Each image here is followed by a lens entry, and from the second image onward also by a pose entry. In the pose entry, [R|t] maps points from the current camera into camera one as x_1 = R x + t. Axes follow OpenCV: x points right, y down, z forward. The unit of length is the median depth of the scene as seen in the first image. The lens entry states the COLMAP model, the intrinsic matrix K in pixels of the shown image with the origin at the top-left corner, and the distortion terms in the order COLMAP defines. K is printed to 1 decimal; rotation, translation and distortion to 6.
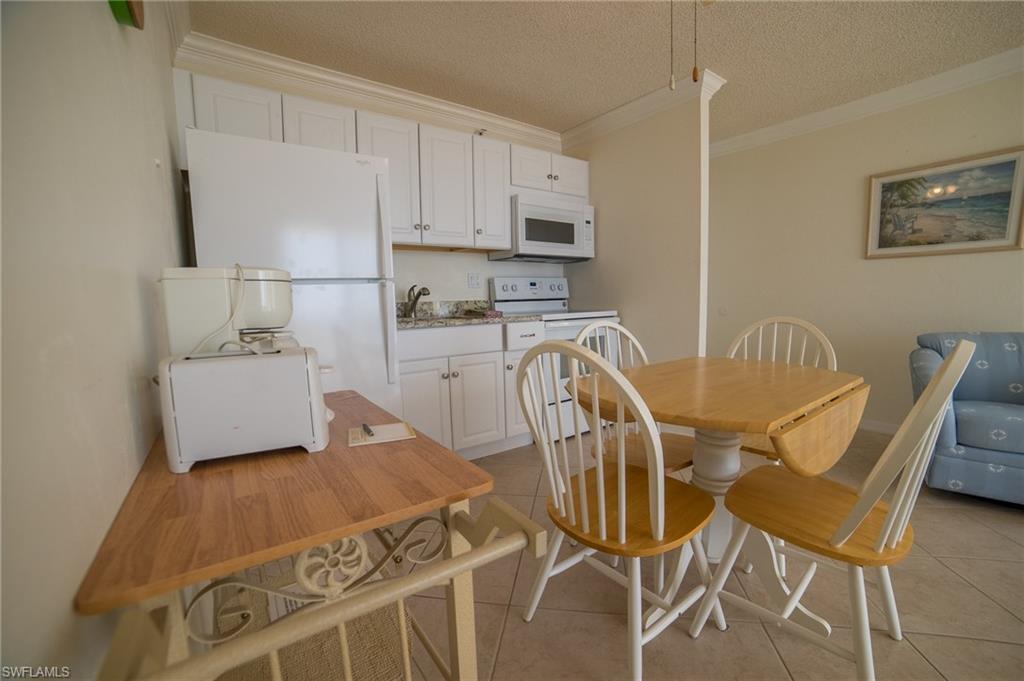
lens RADIAL K [[418.7, 0, 519.9], [0, 418.7, 346.8], [0, 0, 1]] dist [-0.105566, 0.035788]
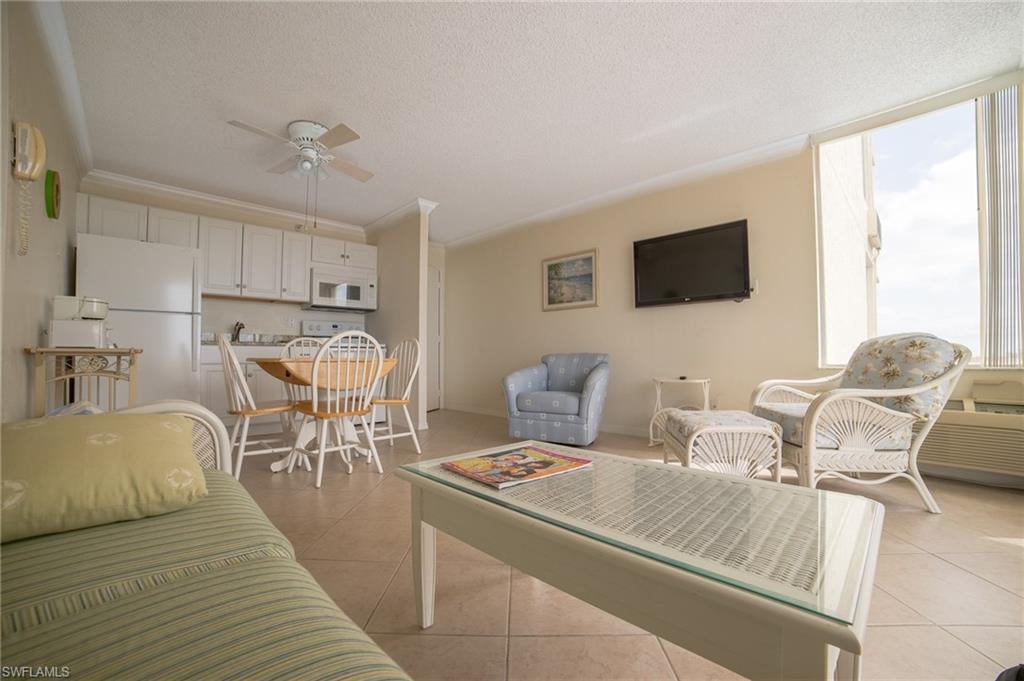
lens RADIAL K [[418.7, 0, 519.9], [0, 418.7, 346.8], [0, 0, 1]] dist [-0.105566, 0.035788]
pose [[0.989827, 0.021079, 0.140706, 0.587575], [-0.000298, 0.989270, -0.146102, 0.164609], [-0.142276, 0.144573, 0.979212, -0.618256]]
